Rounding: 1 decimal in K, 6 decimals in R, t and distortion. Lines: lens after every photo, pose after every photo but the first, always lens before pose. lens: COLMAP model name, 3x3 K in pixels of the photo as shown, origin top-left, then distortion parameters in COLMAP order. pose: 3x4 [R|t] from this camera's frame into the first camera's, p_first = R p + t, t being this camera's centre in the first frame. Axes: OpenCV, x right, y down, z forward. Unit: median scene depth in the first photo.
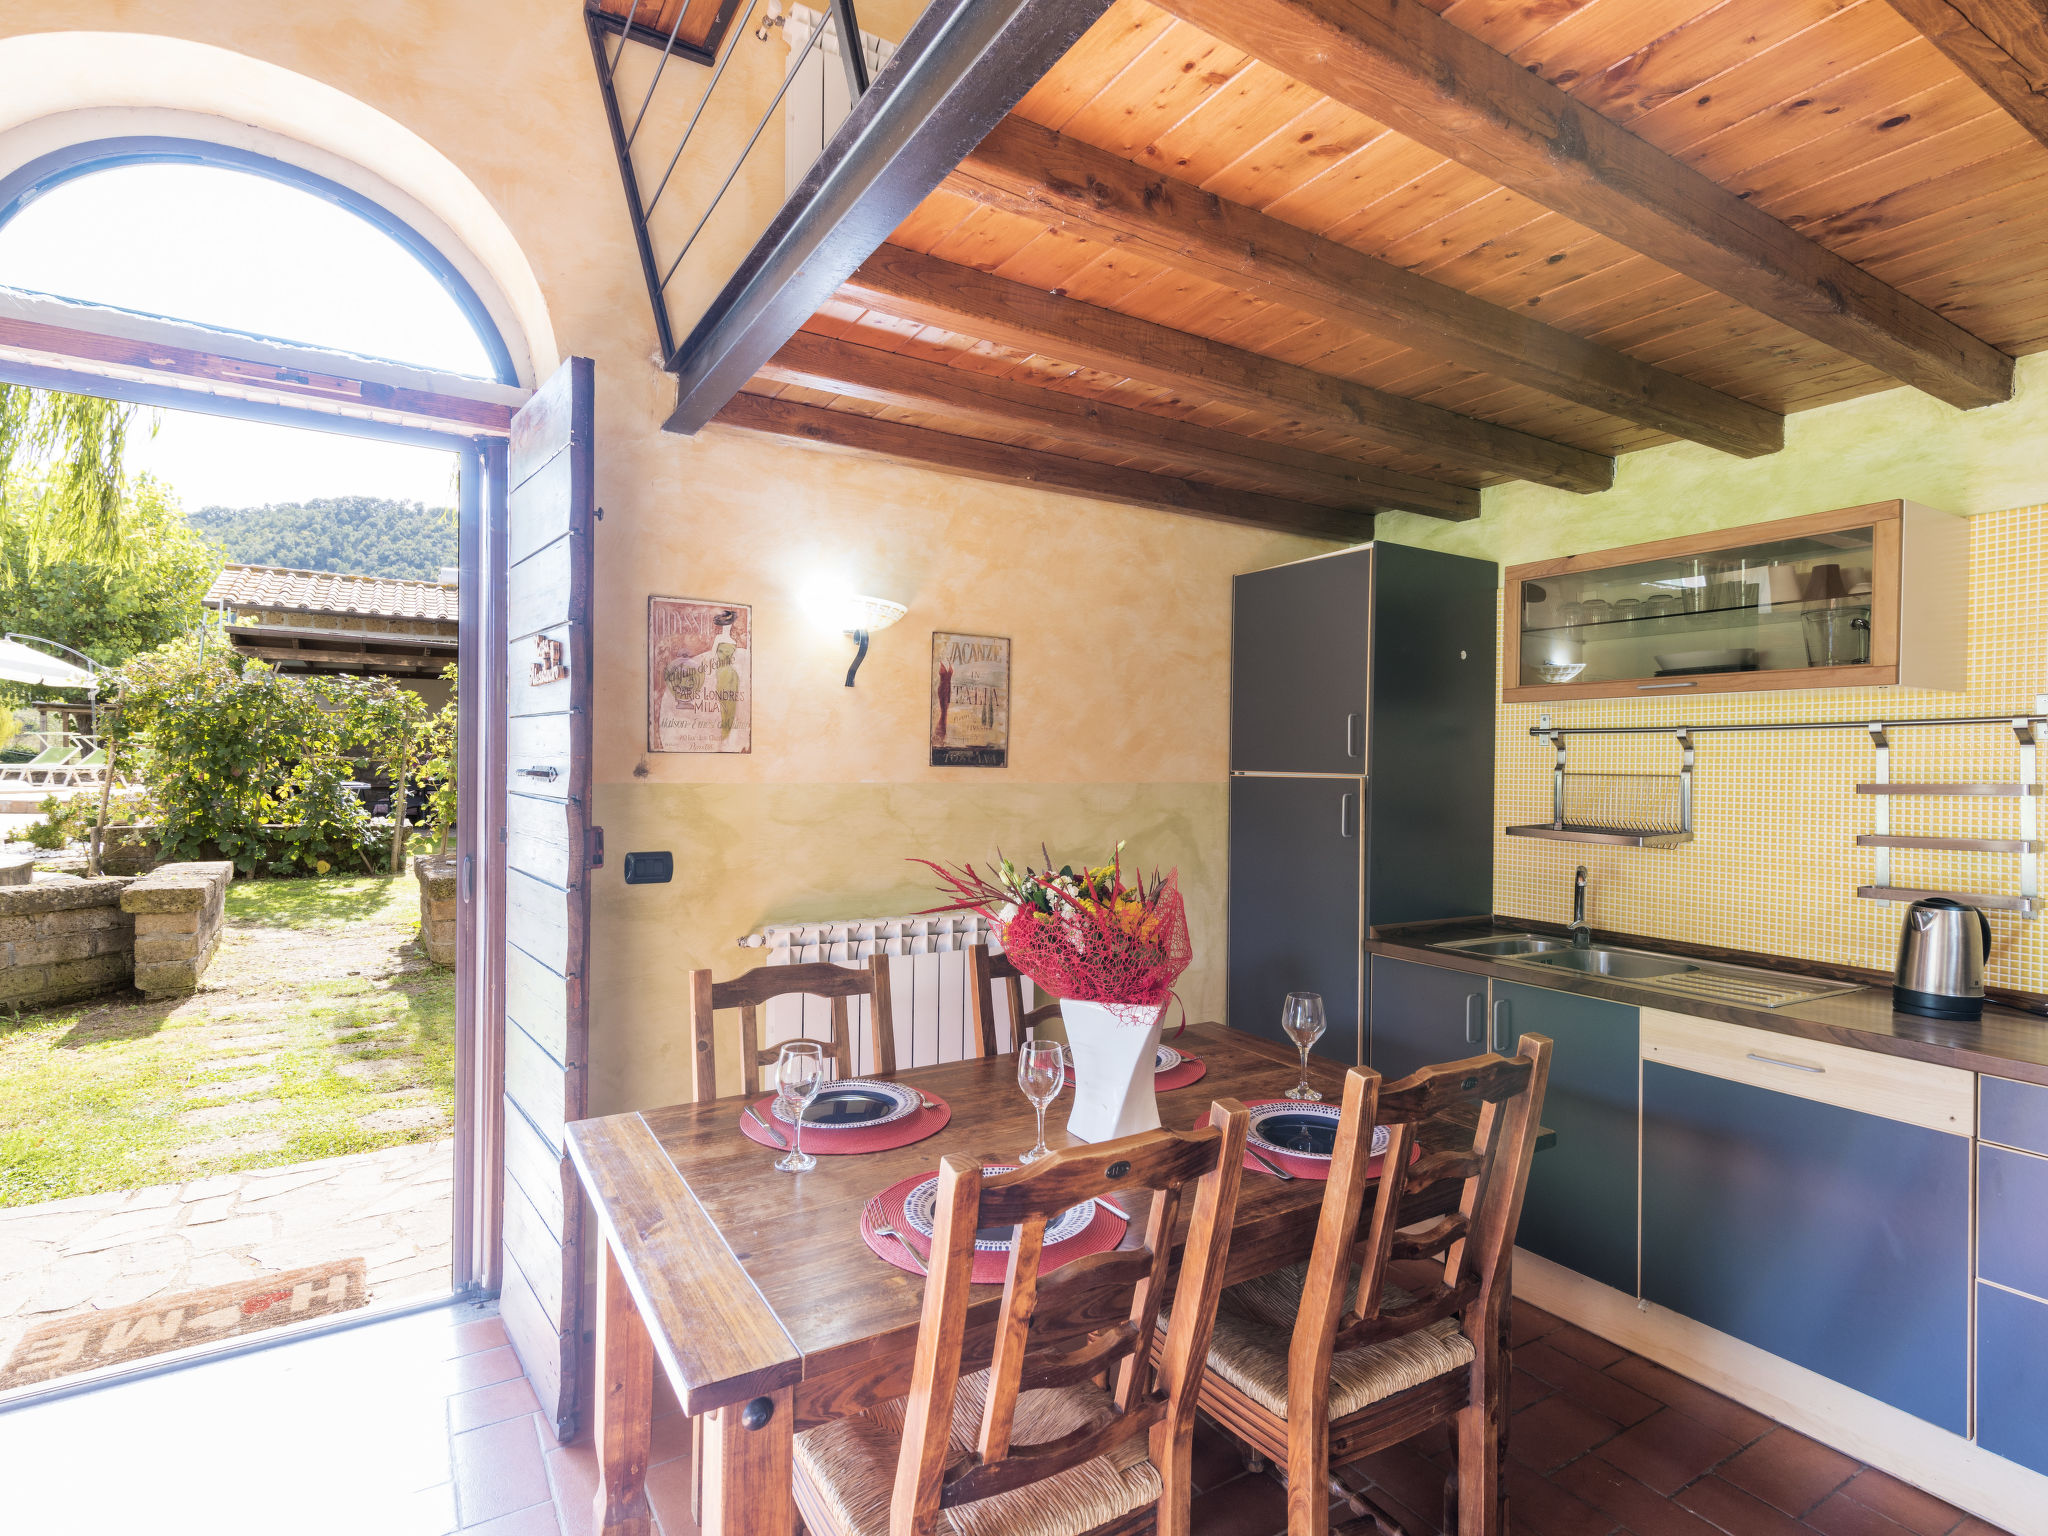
lens RADIAL K [[1023.8, 0, 1024.0], [0, 1023.8, 768.0], [0, 0, 1]] dist [0.017431, -0.000689]
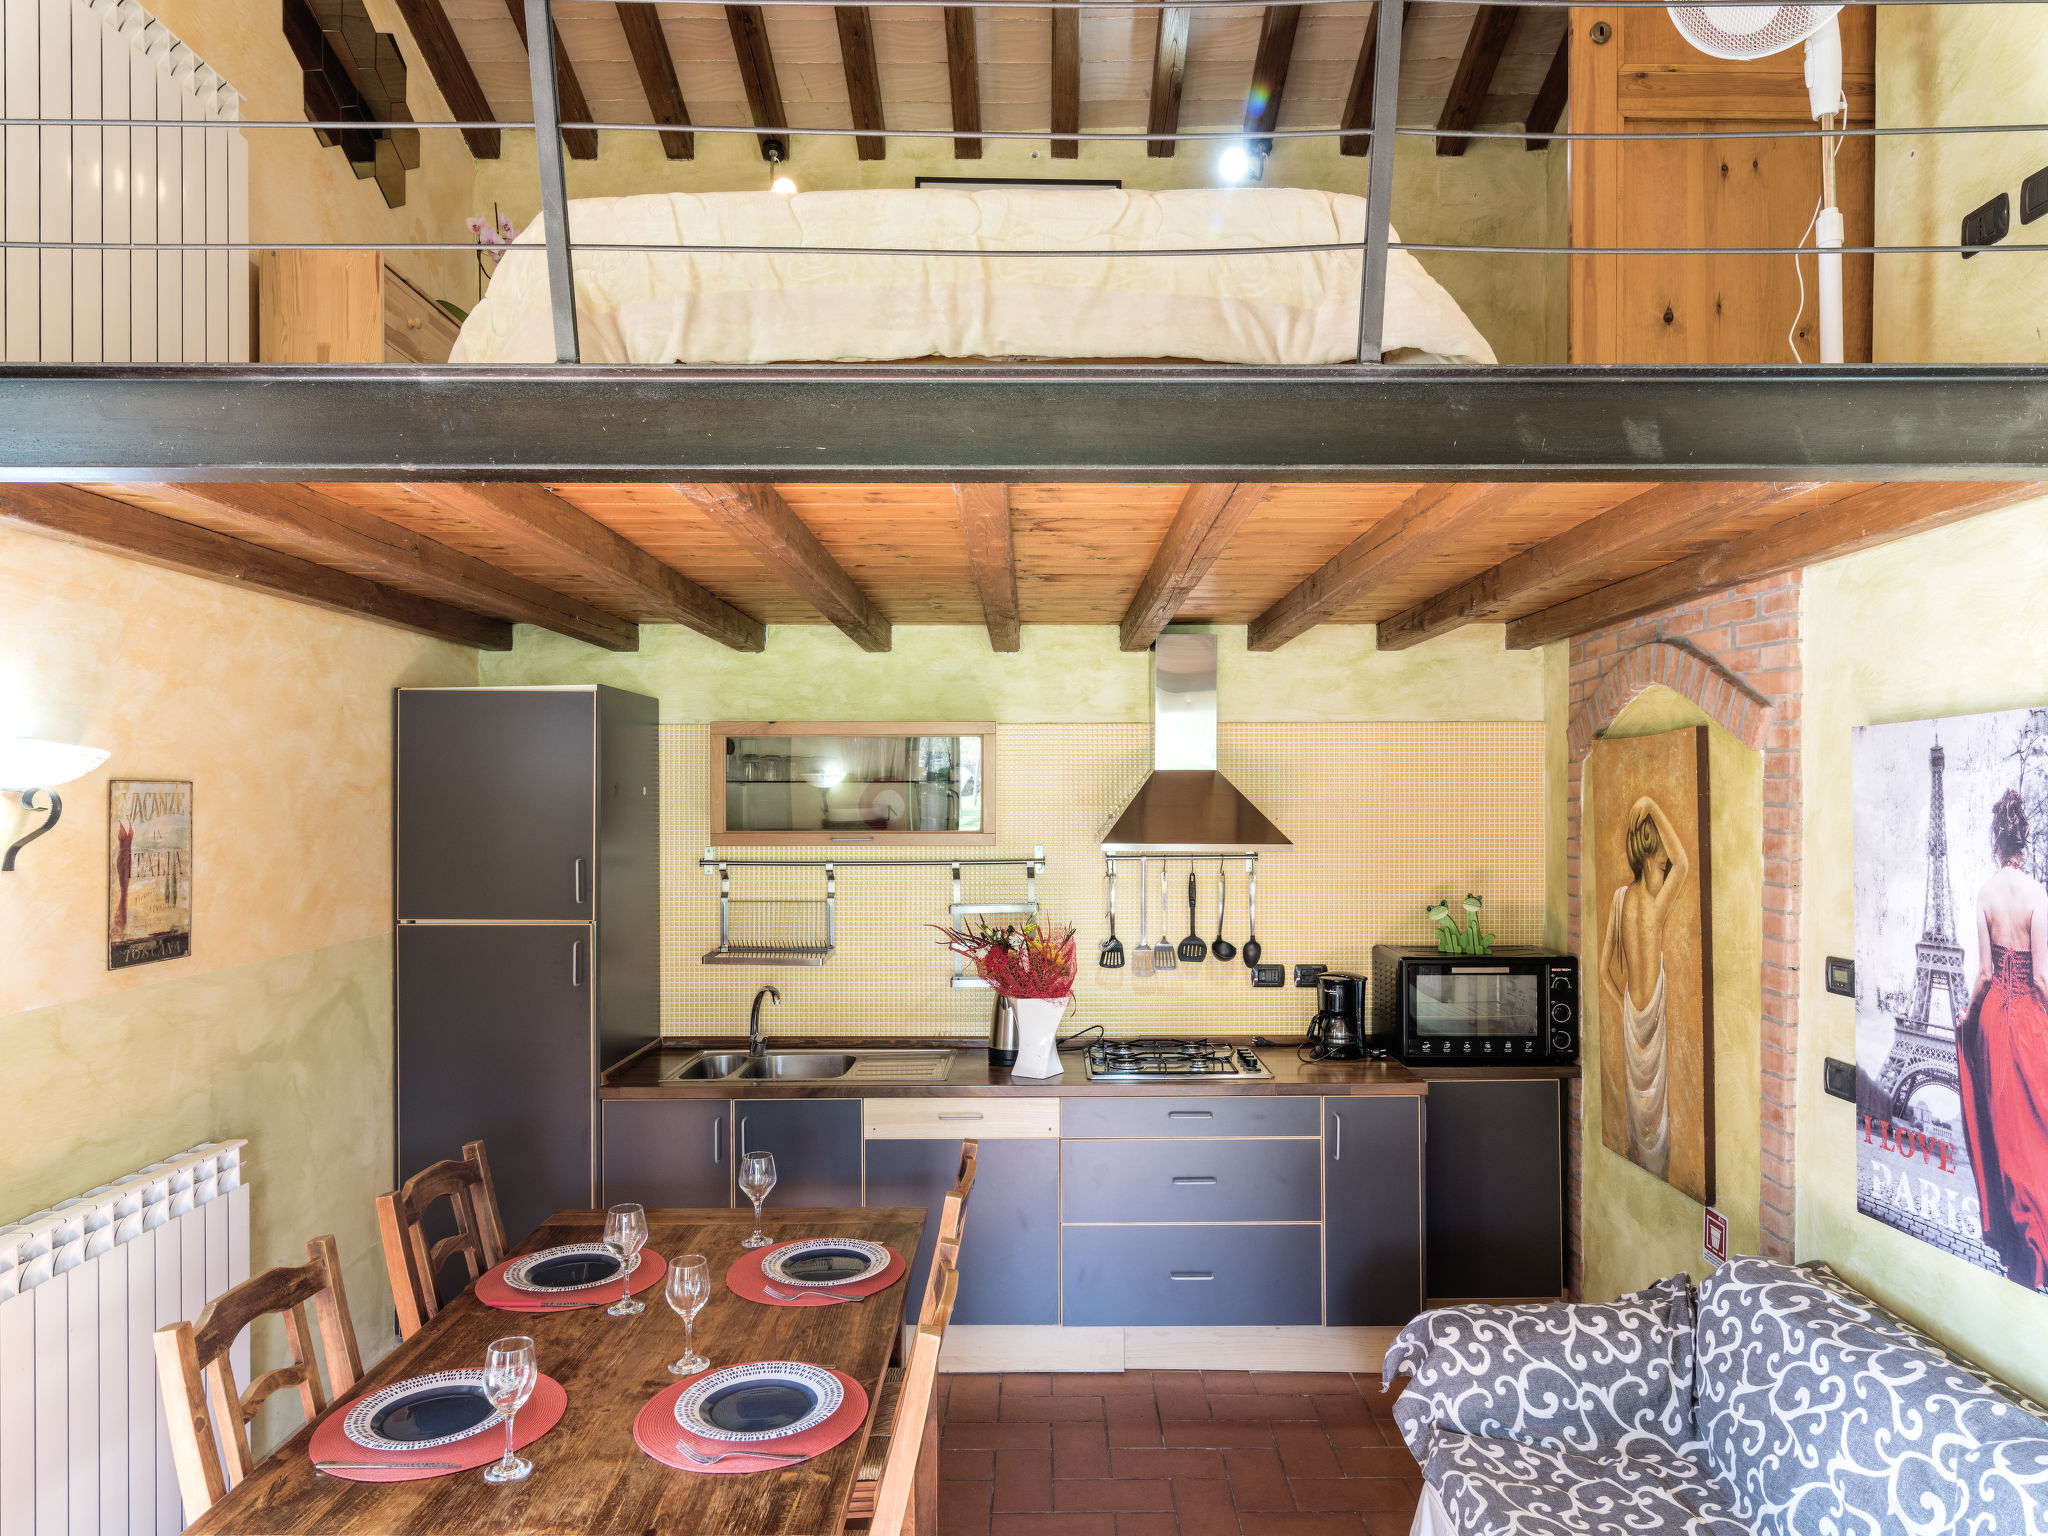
lens RADIAL K [[1290.2, 0, 1028.6], [0, 1290.2, 807.7], [0, 0, 1]] dist [0.000106, -0.000150]
pose [[0.522703, -0.021333, 0.852248, -0.501422], [0.010453, 0.999772, 0.018615, -0.120575], [-0.852451, -0.000822, 0.522807, -0.003250]]
